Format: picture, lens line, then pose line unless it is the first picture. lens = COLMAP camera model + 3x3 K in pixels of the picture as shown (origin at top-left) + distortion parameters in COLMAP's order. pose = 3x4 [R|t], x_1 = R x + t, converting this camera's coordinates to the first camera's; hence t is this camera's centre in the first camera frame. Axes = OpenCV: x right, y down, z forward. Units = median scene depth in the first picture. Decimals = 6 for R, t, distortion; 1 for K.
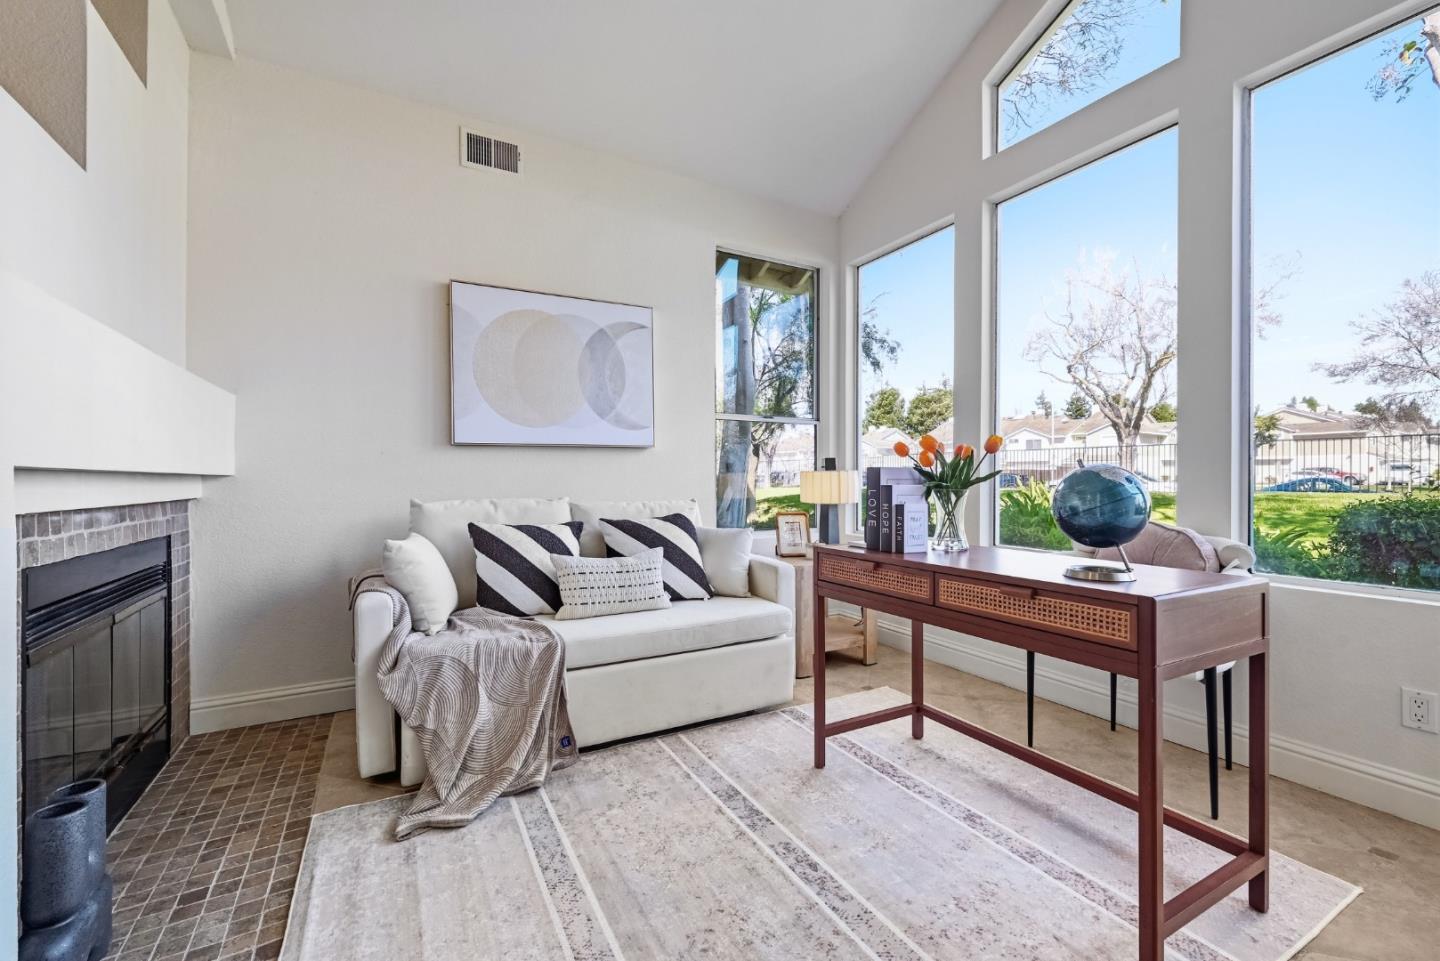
lens RADIAL K [[603.3, 0, 721.3], [0, 603.3, 475.5], [0, 0, 1]] dist [0.001506, 0.000247]
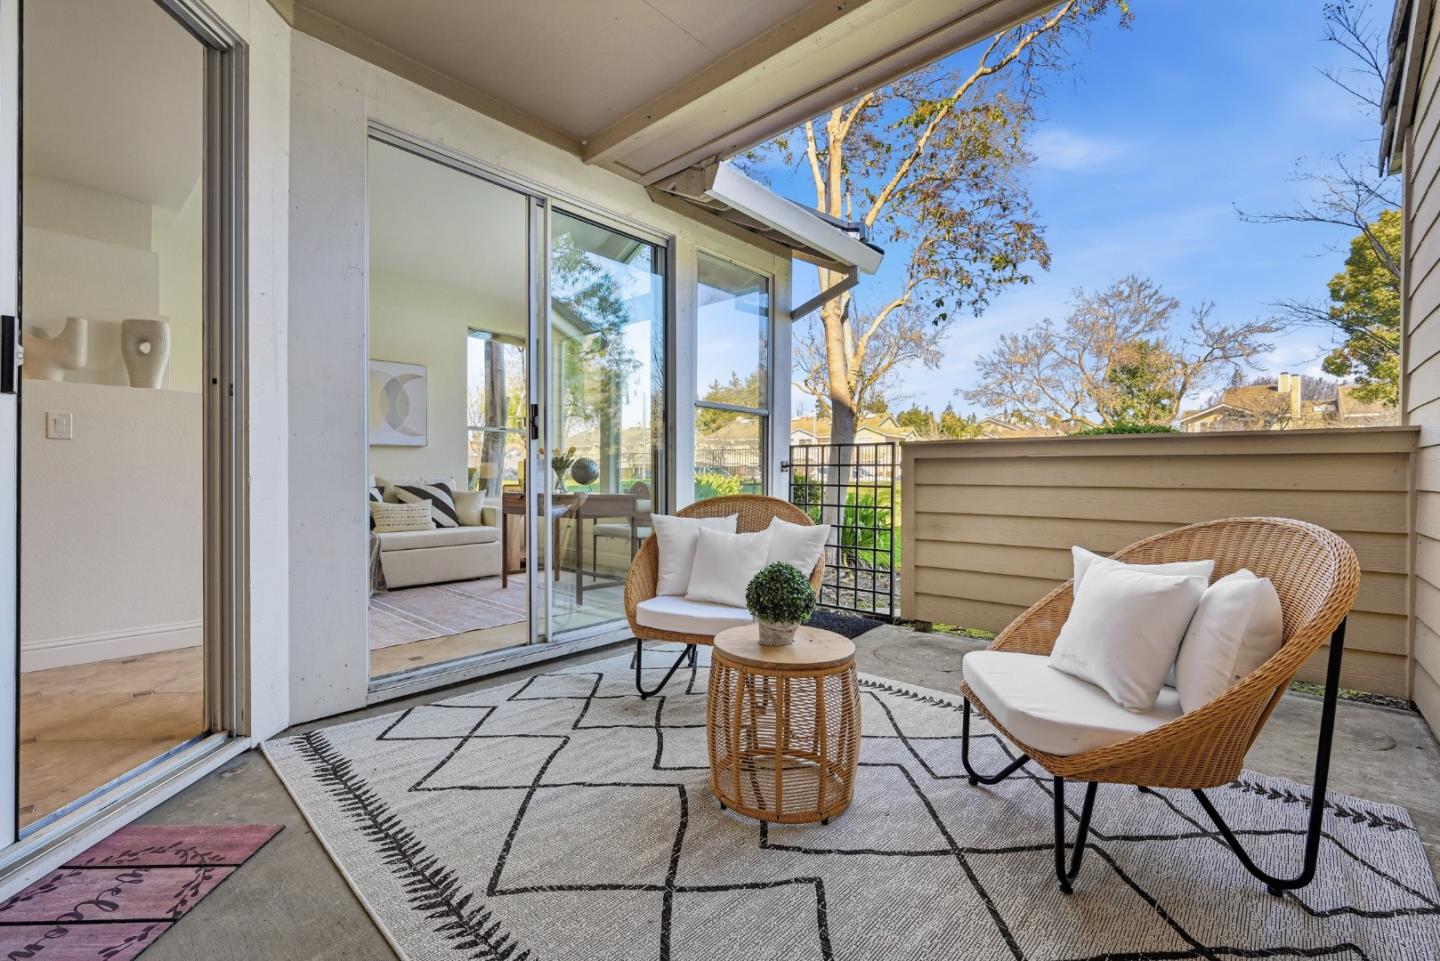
lens RADIAL K [[617.9, 0, 707.5], [0, 617.9, 478.8], [0, 0, 1]] dist [-0.000665, 0.000280]
pose [[0.952635, -0.000387, 0.304115, 0.130745], [-0.003192, 0.999931, 0.011270, 0.027722], [-0.304099, -0.011707, 0.952569, -1.053300]]
